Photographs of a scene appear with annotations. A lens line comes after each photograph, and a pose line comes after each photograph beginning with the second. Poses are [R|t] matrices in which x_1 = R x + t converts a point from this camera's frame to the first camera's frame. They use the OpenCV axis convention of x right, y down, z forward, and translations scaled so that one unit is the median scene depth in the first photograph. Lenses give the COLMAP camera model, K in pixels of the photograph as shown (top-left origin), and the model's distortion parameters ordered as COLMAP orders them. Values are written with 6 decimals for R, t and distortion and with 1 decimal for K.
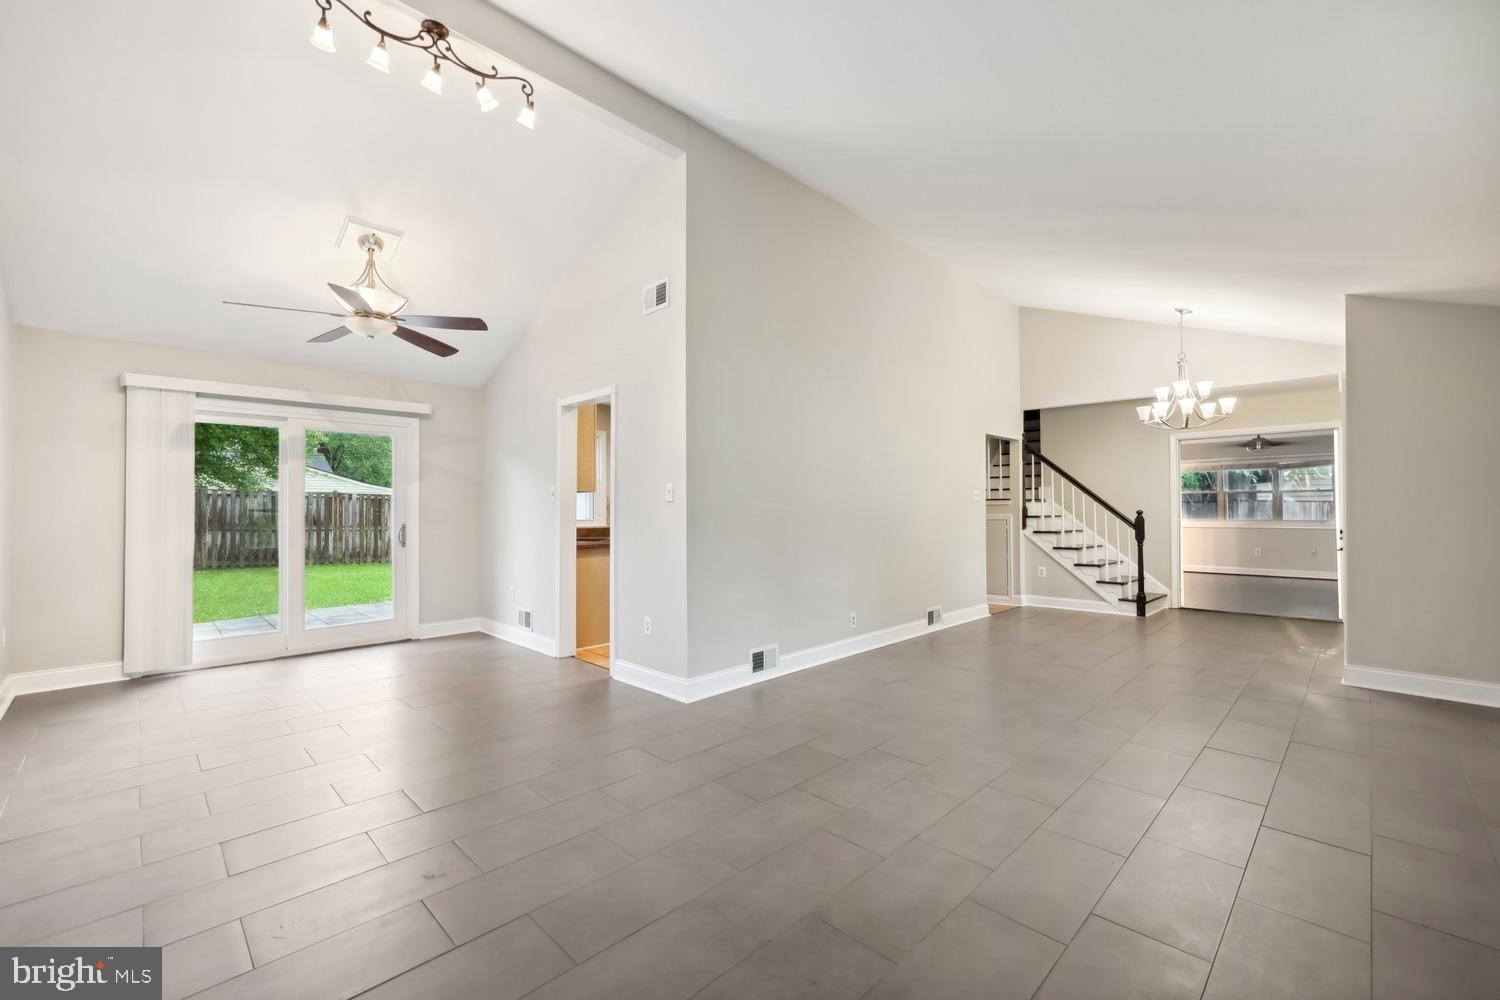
lens RADIAL K [[620.4, 0, 751.6], [0, 620.4, 512.0], [0, 0, 1]] dist [-0.000901, -0.000254]
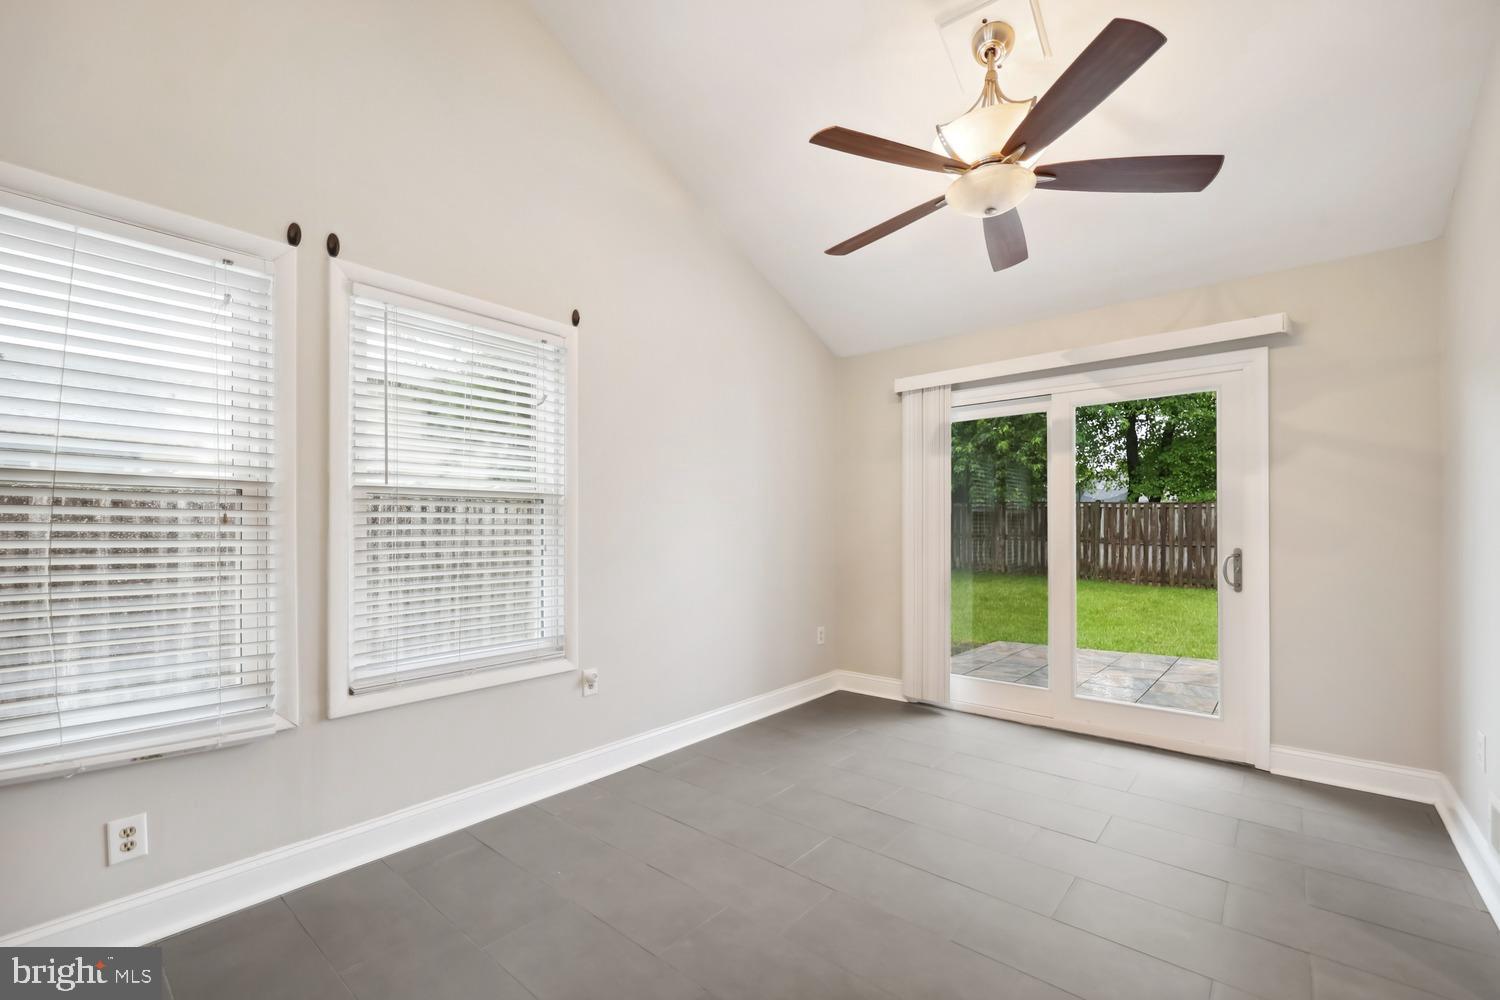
lens RADIAL K [[621.1, 0, 794.8], [0, 621.1, 523.8], [0, 0, 1]] dist [0.000907, 0.000040]
pose [[0.088181, 0.000990, -0.996104, -0.056275], [0.001079, 0.999999, 0.001089, -0.003523], [0.996104, -0.001171, 0.088180, 0.574145]]
